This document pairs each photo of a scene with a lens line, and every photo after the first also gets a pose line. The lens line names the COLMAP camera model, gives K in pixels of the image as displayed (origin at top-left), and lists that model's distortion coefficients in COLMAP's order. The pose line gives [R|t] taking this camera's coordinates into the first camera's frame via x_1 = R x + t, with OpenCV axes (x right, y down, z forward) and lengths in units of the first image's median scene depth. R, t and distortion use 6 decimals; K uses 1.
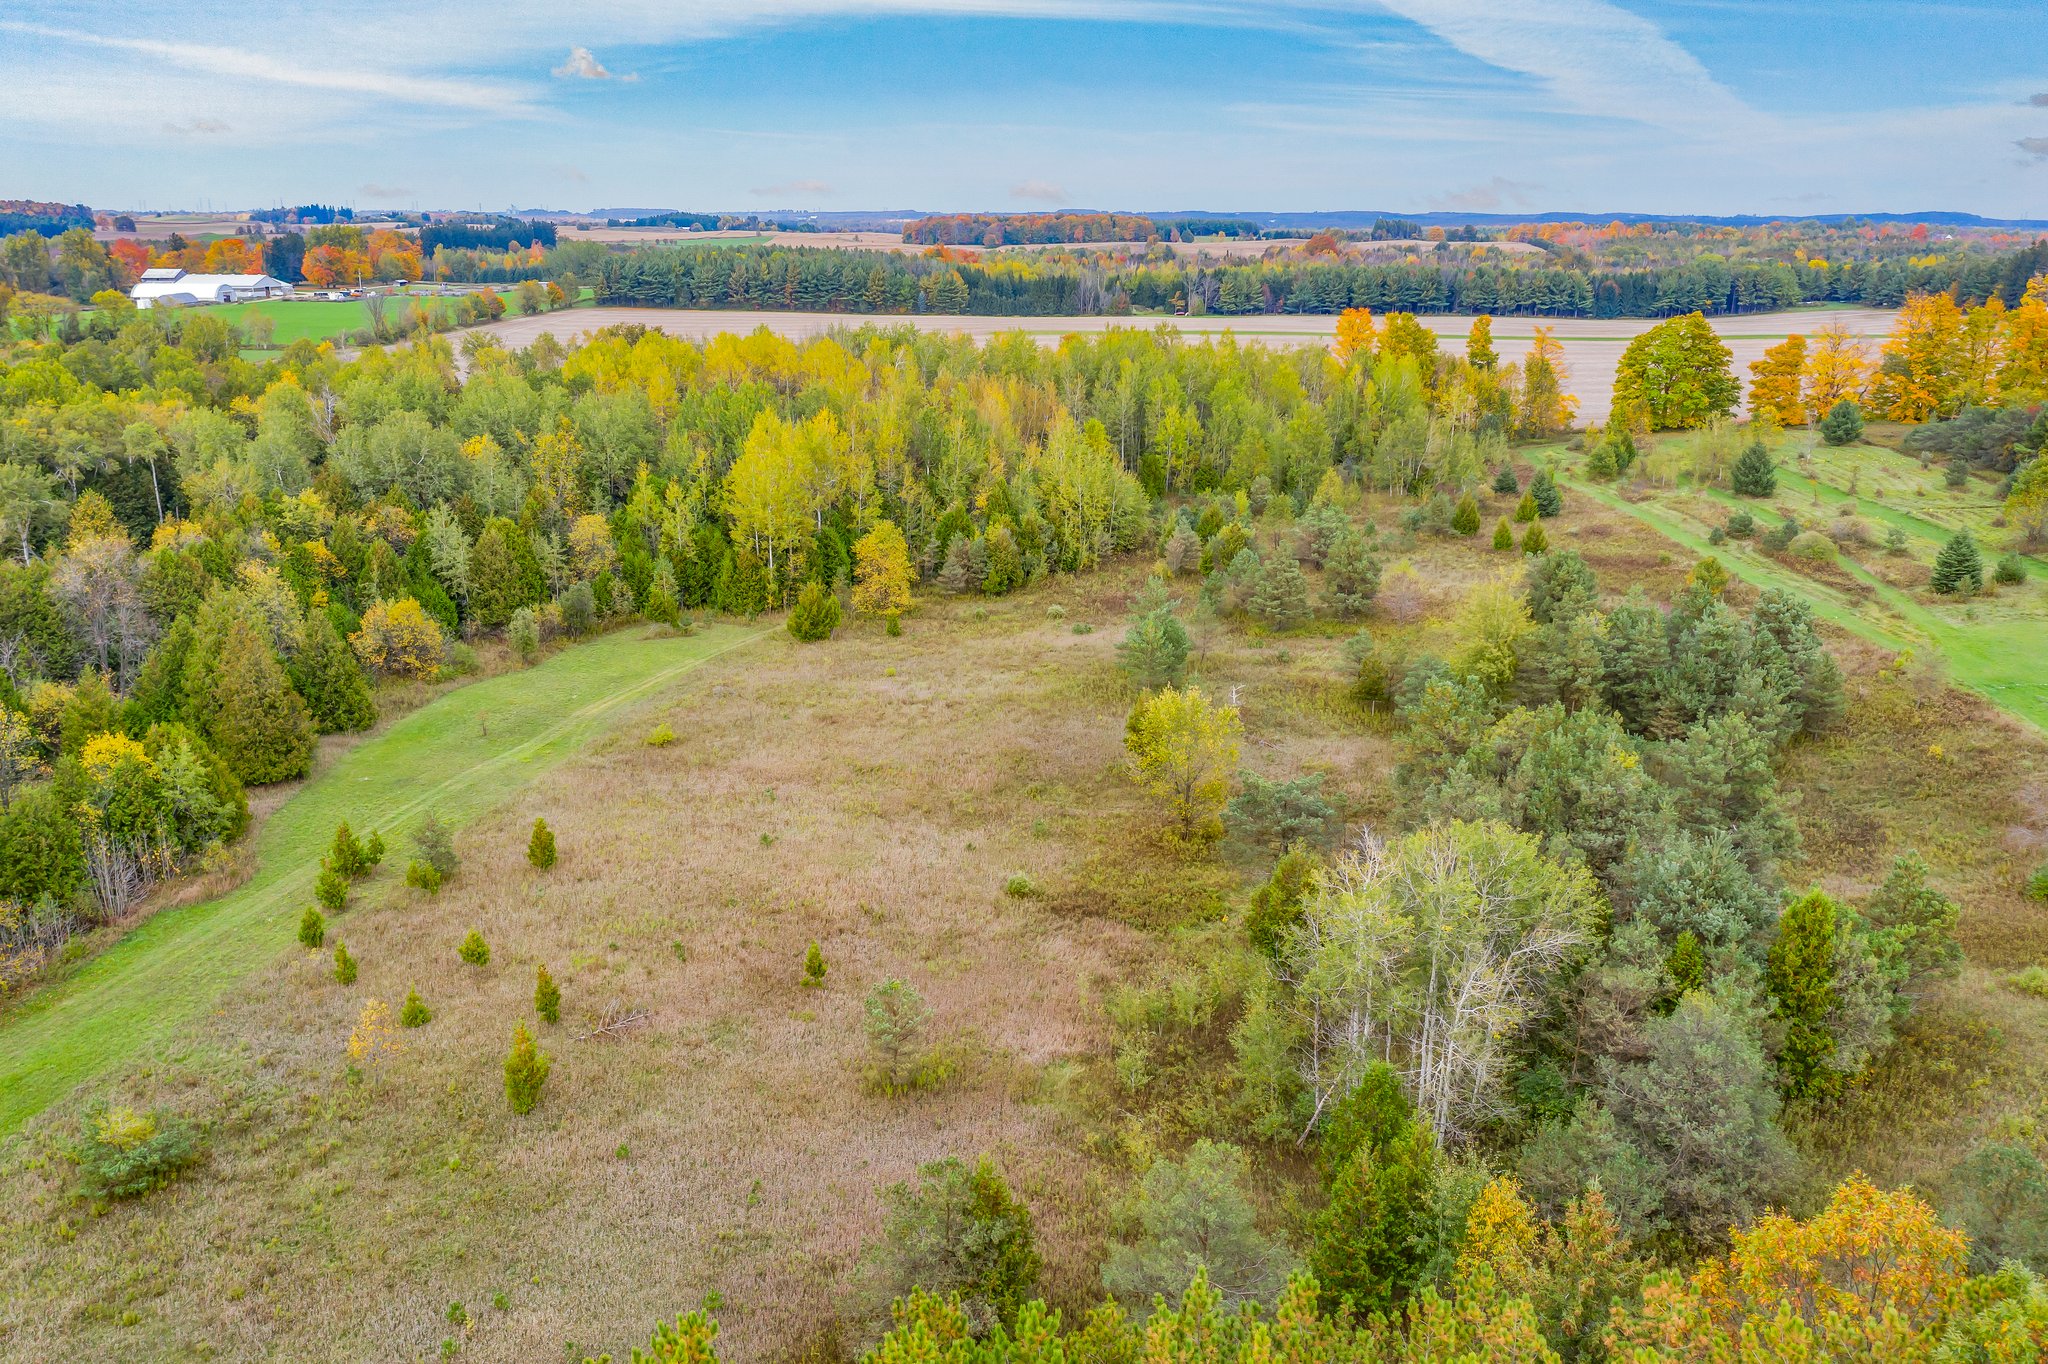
lens RADIAL K [[1652.6, 0, 1024.0], [0, 1652.6, 682.0], [0, 0, 1]] dist [0.002420, 0.004126]
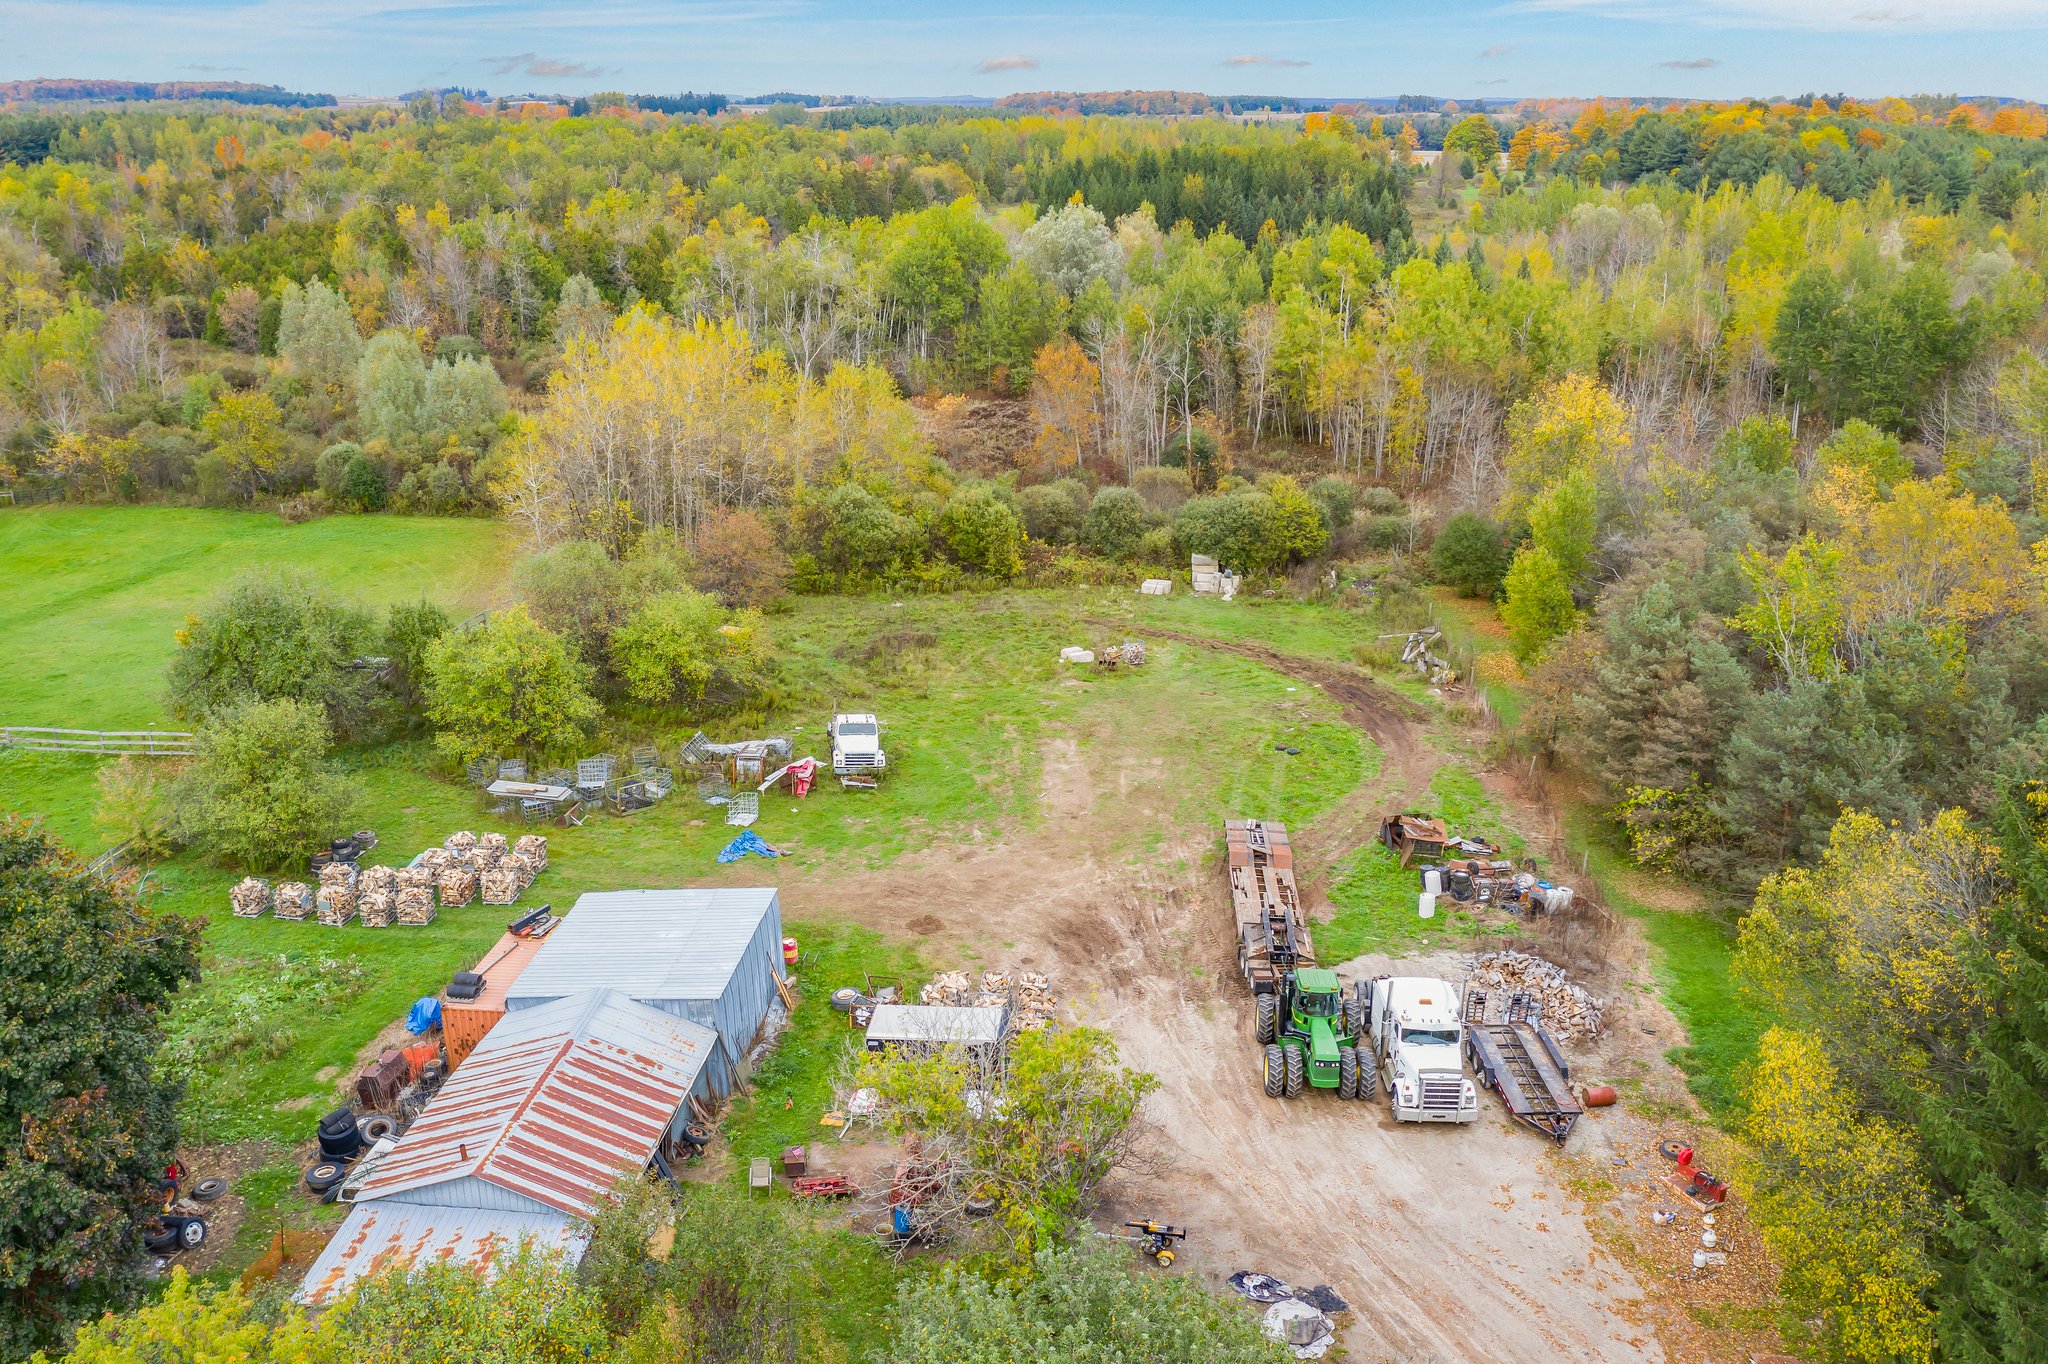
lens RADIAL K [[1652.6, 0, 1024.0], [0, 1652.6, 682.0], [0, 0, 1]] dist [0.002420, 0.004126]
pose [[0.999605, 0.010127, -0.026228, -0.042133], [-0.008494, 0.998061, 0.061662, 0.152248], [0.026801, -0.061415, 0.997752, -0.470615]]
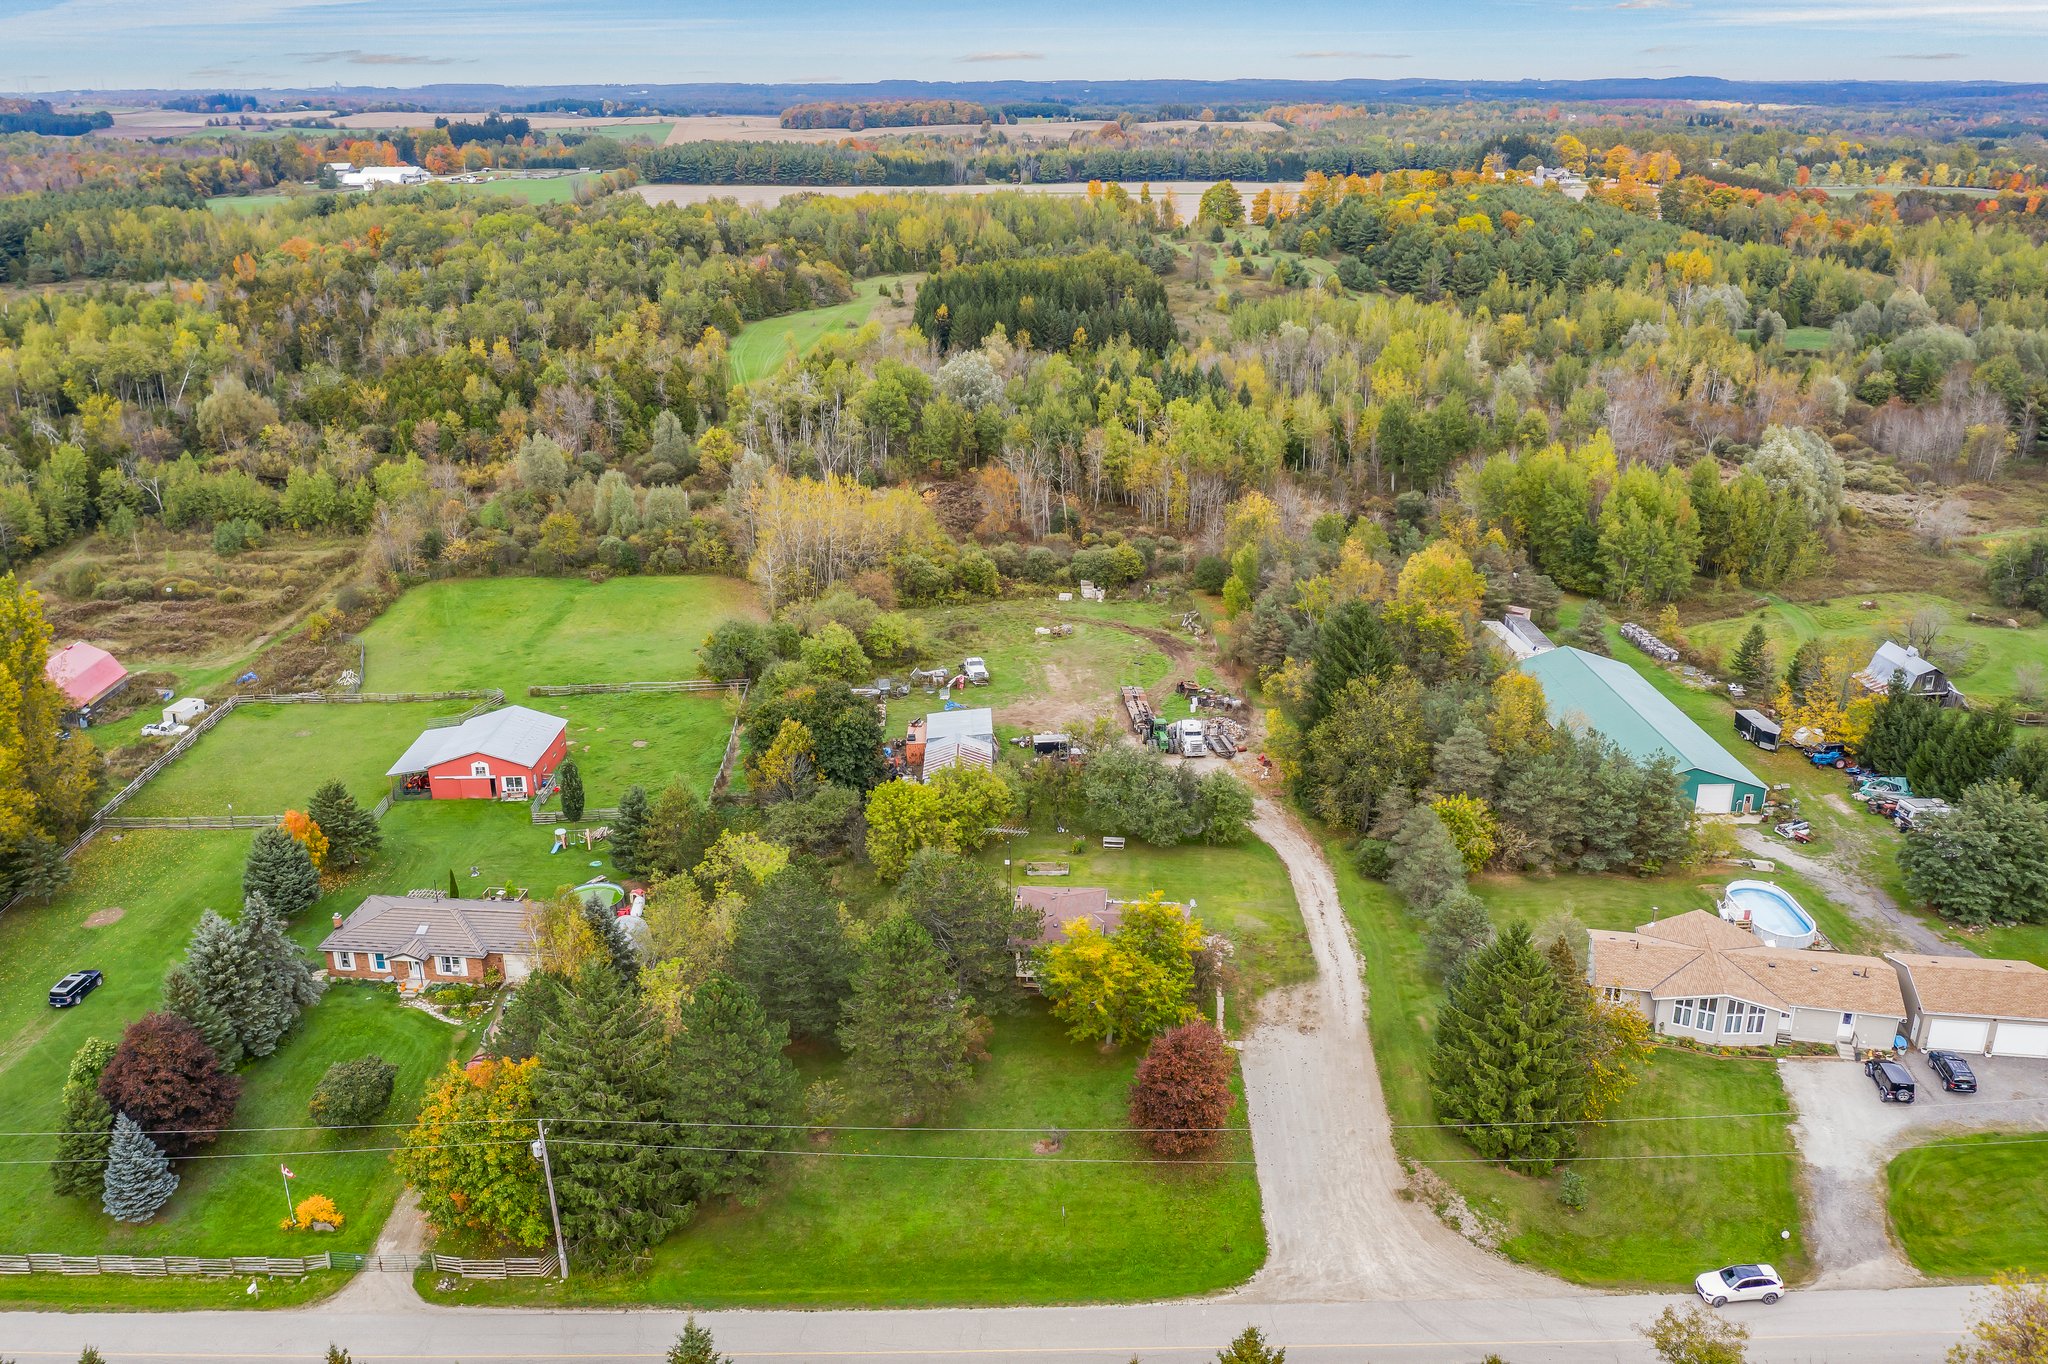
lens RADIAL K [[1652.6, 0, 1024.0], [0, 1652.6, 682.0], [0, 0, 1]] dist [0.002420, 0.004126]
pose [[0.994343, -0.044779, 0.096318, -0.076640], [0.037553, 0.996433, 0.075566, 0.143984], [-0.099358, -0.071521, 0.992478, -0.650998]]
